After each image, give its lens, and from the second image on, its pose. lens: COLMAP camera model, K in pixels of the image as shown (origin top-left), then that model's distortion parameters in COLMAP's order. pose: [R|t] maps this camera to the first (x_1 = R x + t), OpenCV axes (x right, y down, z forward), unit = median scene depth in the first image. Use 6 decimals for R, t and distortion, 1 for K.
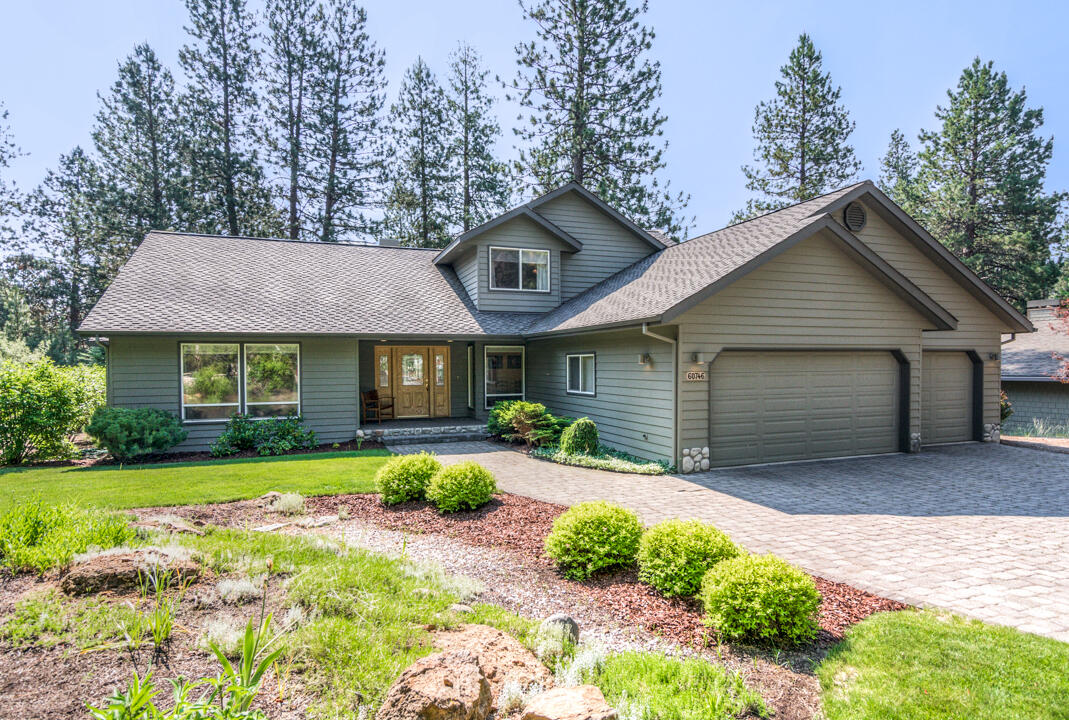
lens RADIAL K [[573.2, 0, 534.1], [0, 573.2, 381.4], [0, 0, 1]] dist [0.003537, 0.000310]
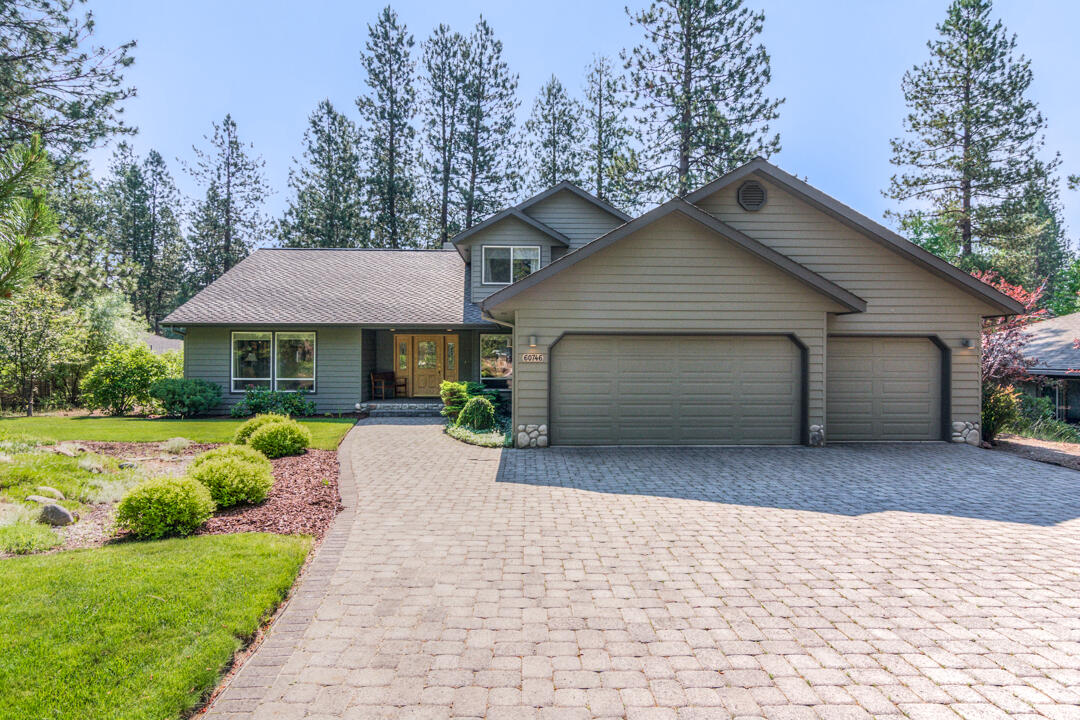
lens RADIAL K [[555.0, 0, 540.0], [0, 555.0, 360.0], [0, 0, 1]] dist [0.002082, 0.002064]
pose [[0.947996, 0.011813, -0.318064, 0.155411], [-0.020034, 0.999544, -0.022588, 0.004436], [0.317652, 0.027785, 0.947800, 0.004218]]
